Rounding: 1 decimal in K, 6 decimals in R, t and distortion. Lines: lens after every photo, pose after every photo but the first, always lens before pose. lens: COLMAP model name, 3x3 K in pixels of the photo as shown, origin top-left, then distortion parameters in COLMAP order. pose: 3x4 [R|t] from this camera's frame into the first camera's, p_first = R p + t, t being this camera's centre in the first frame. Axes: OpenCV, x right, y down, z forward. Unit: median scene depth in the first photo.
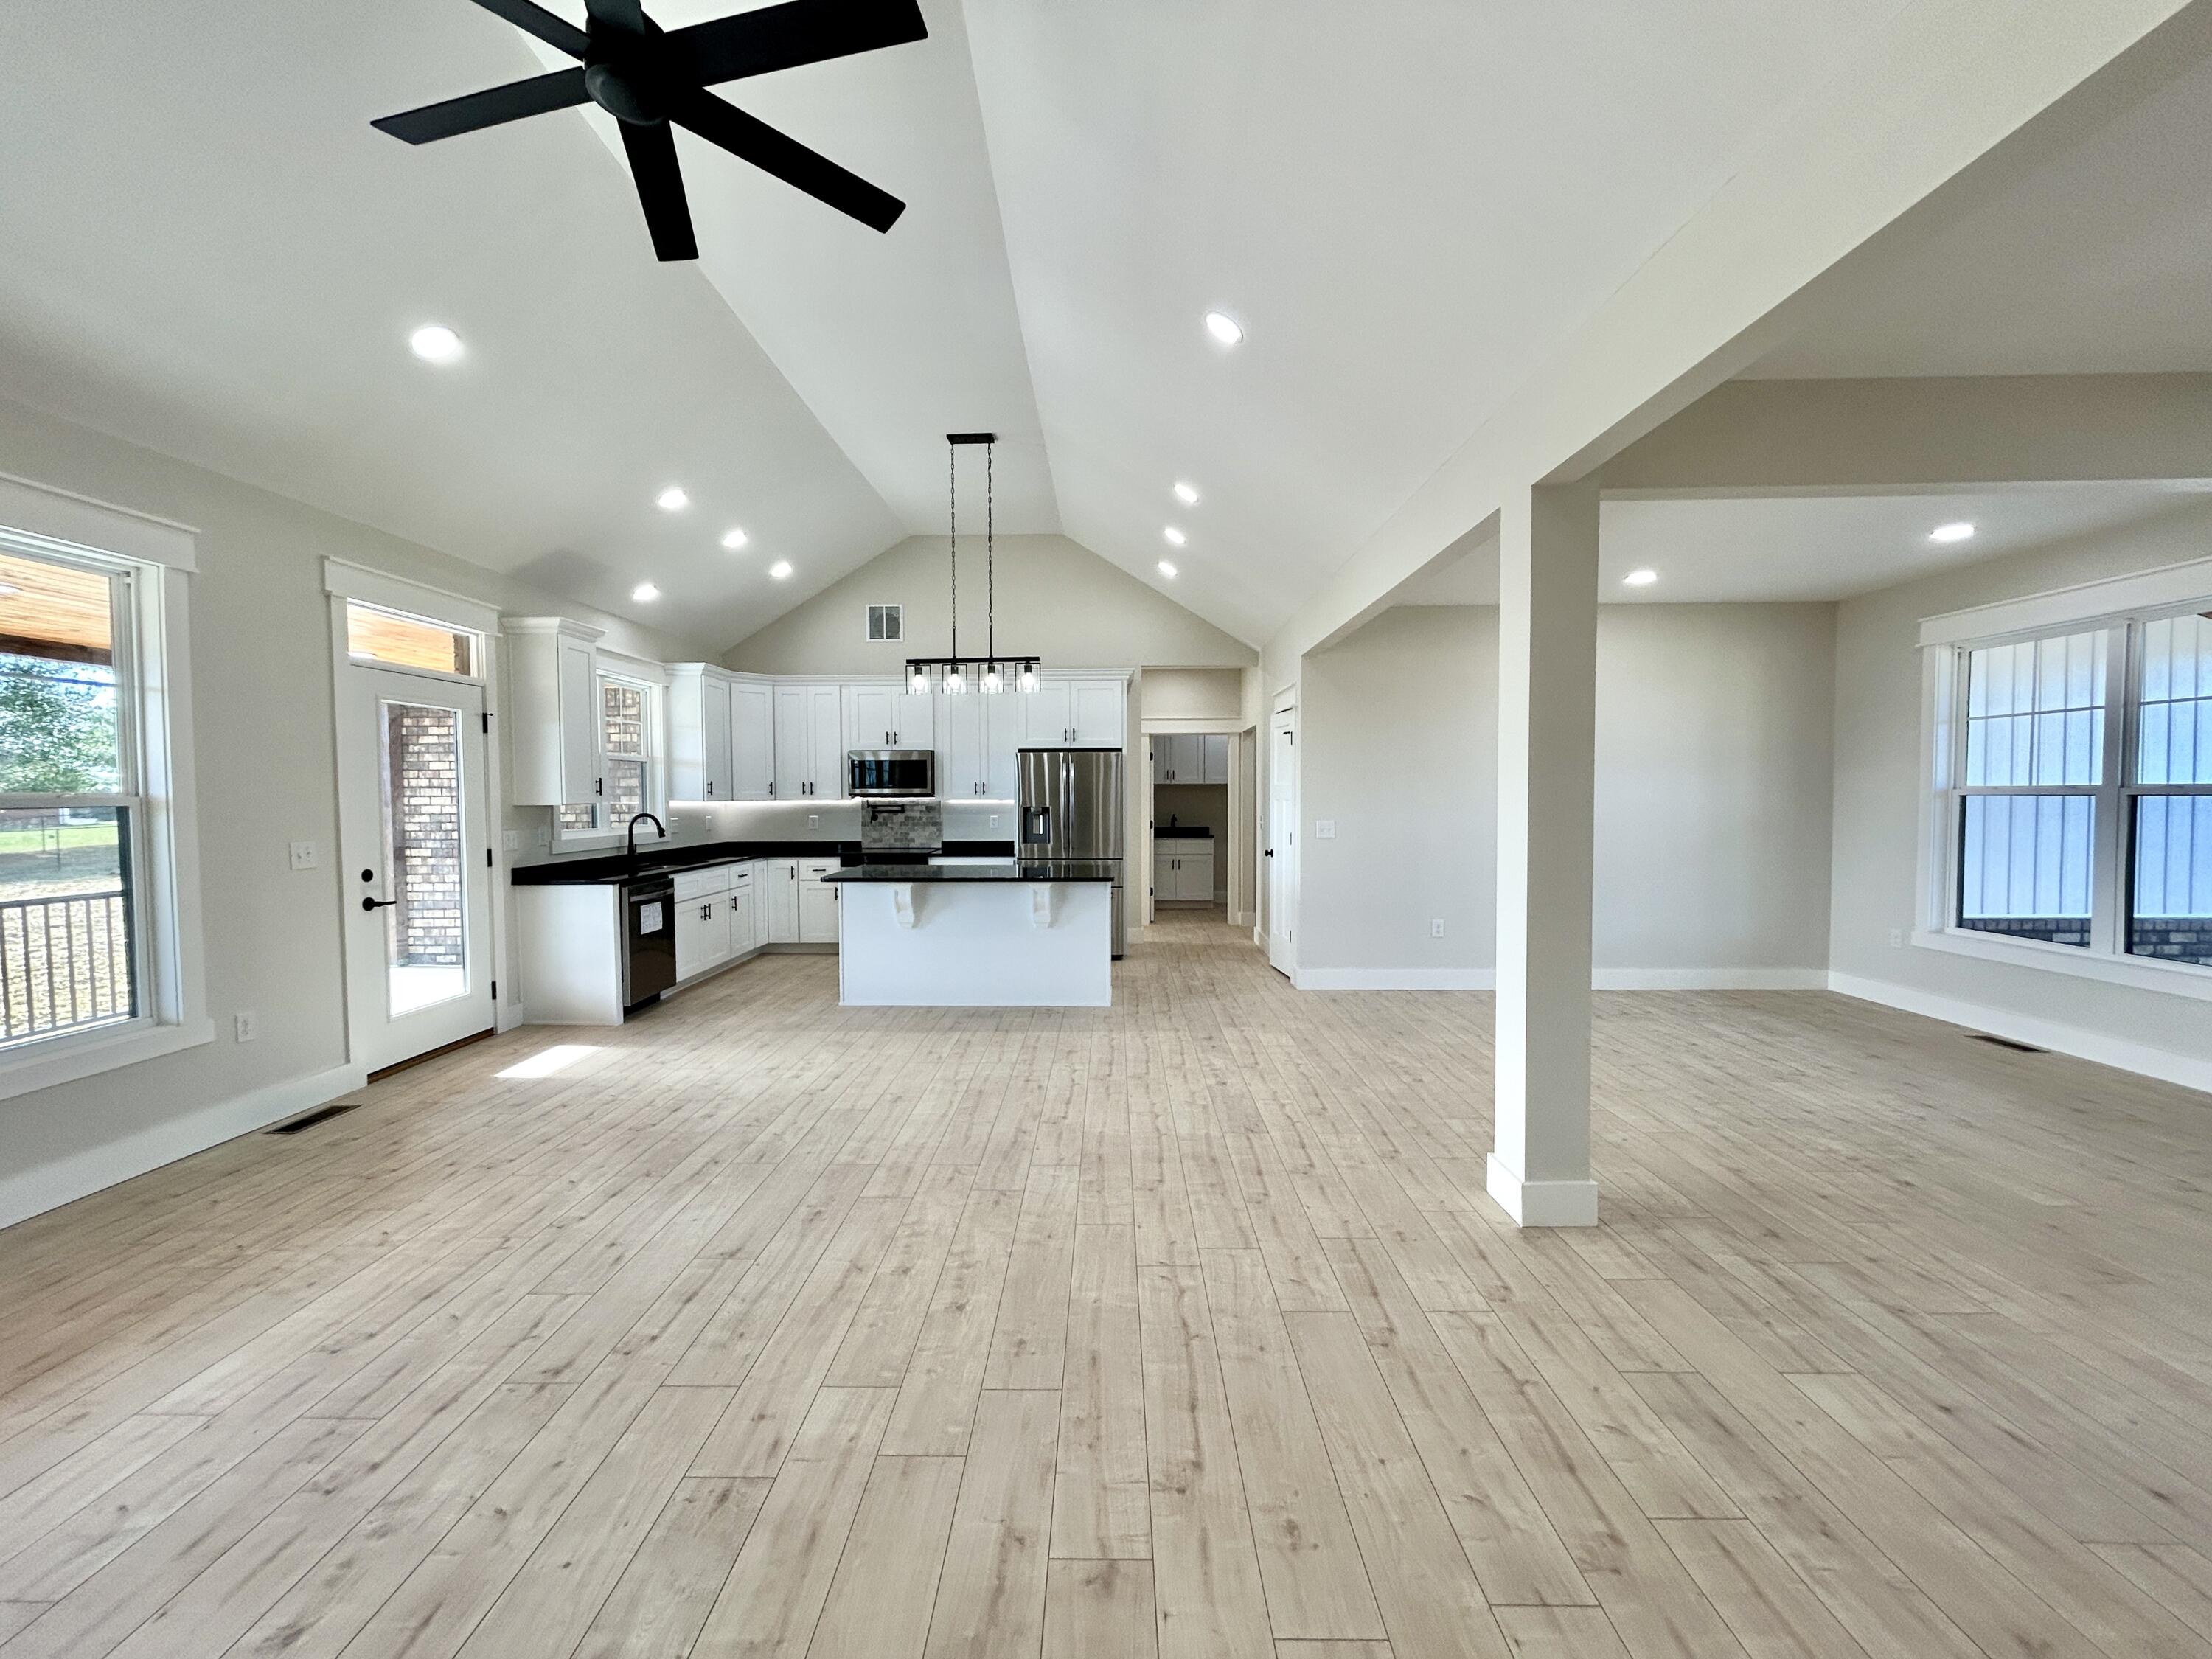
lens RADIAL K [[887.9, 0, 1096.0], [0, 887.9, 826.7], [0, 0, 1]] dist [-0.001955, 0.001114]
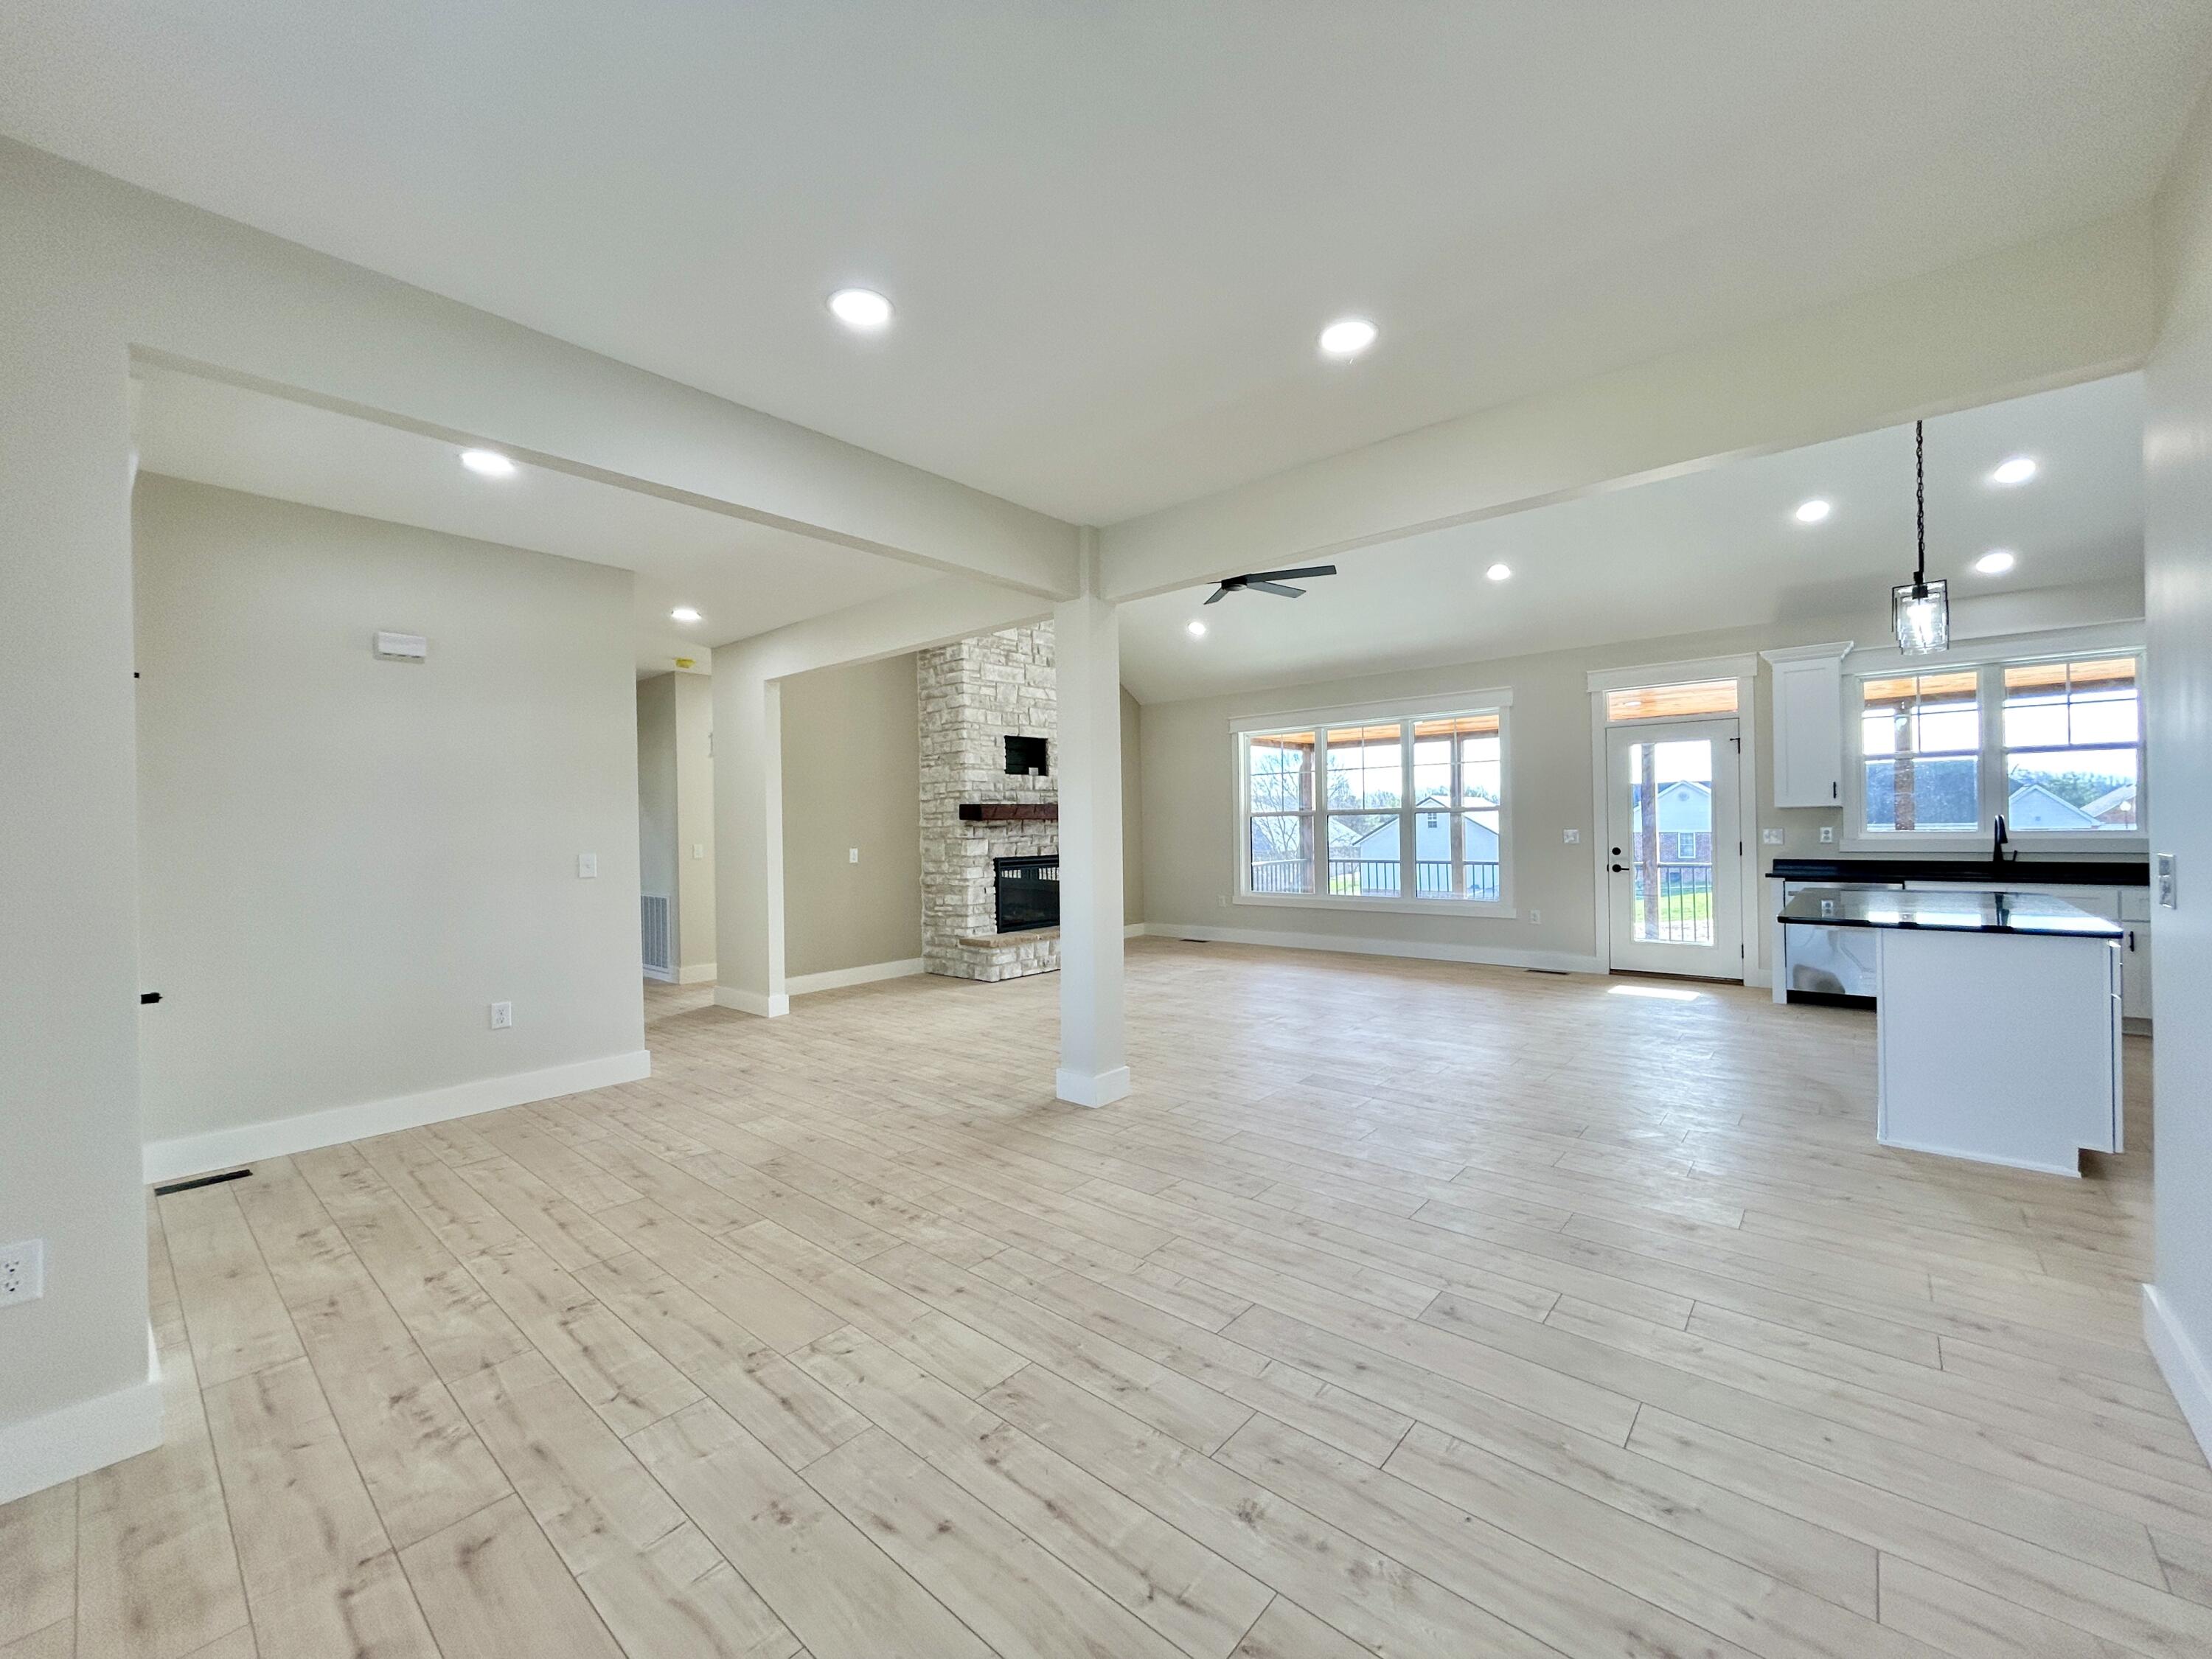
lens RADIAL K [[887.9, 0, 1095.9], [0, 887.9, 824.6], [0, 0, 1]] dist [-0.001955, 0.001114]
pose [[-0.643192, 0.015555, -0.765547, 1.029140], [-0.008254, 0.999595, 0.027245, -0.030964], [0.765661, 0.023843, -0.642802, 1.240830]]
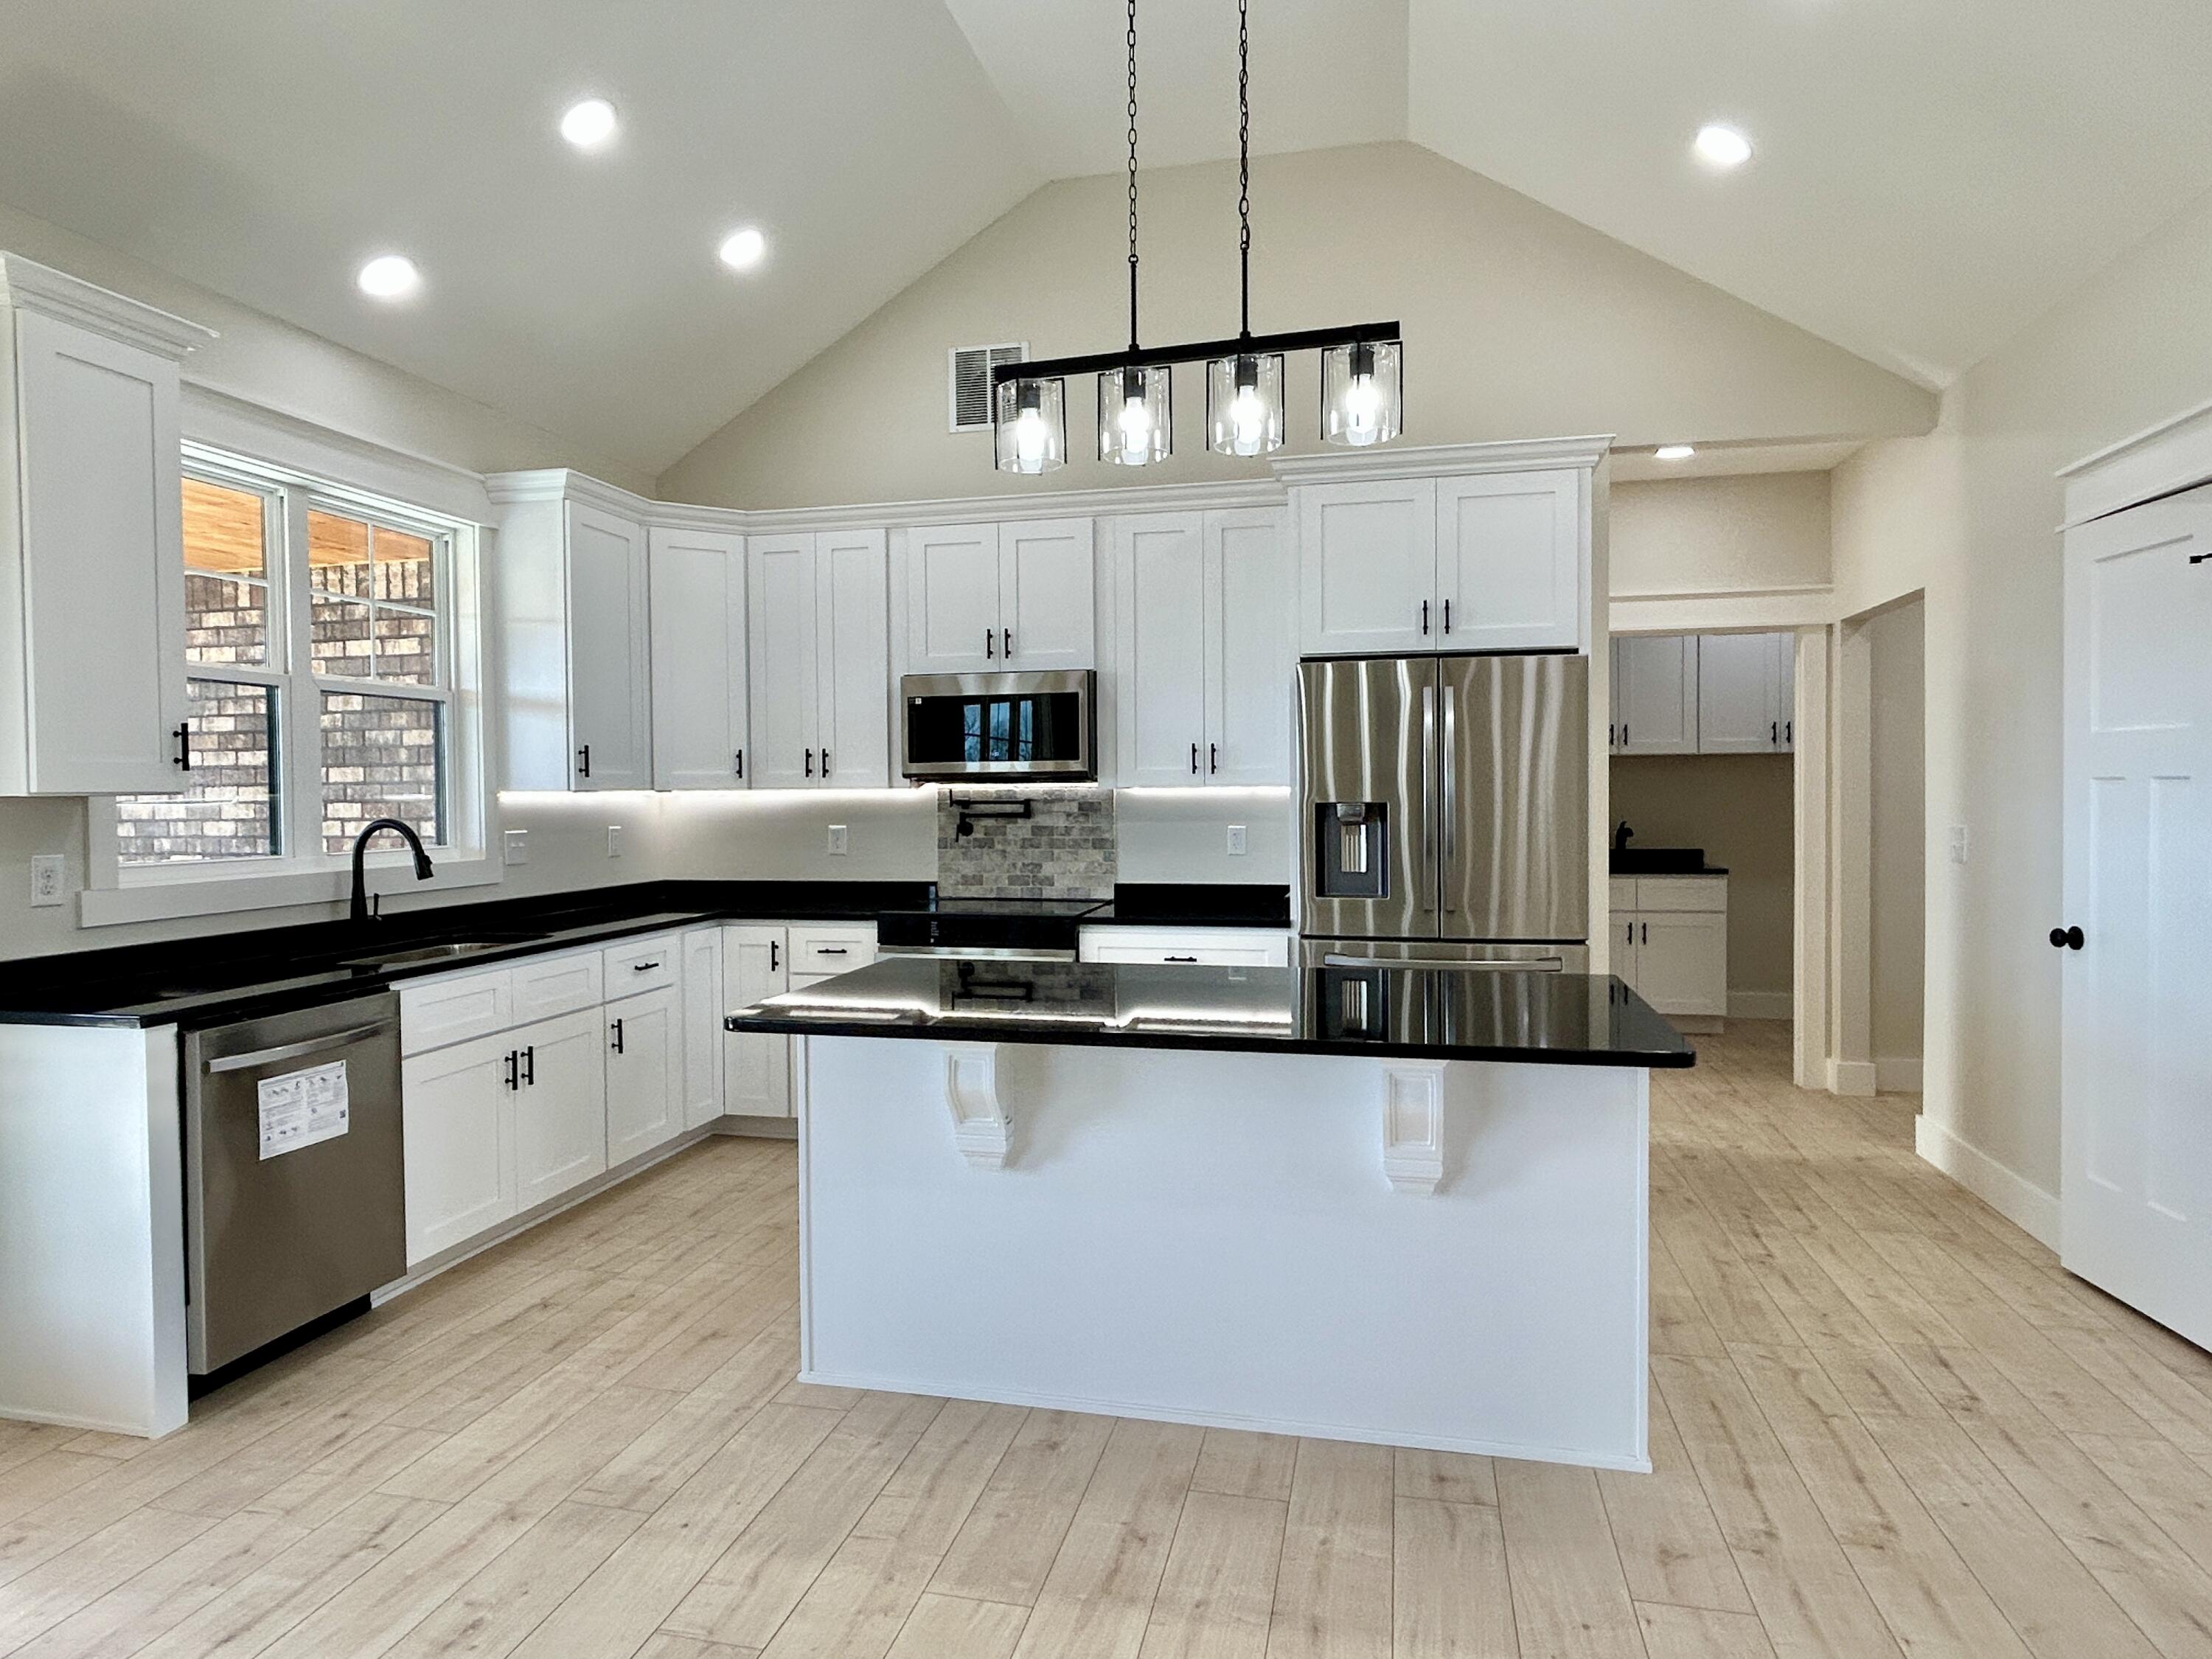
lens RADIAL K [[1308.9, 0, 1091.1], [0, 1308.9, 817.8], [0, 0, 1]] dist [0.002586, -0.005187]
pose [[0.977978, -0.000378, -0.208709, -0.094876], [-0.003044, 0.999866, -0.016073, -0.009931], [0.208687, 0.016355, 0.977846, 0.676618]]
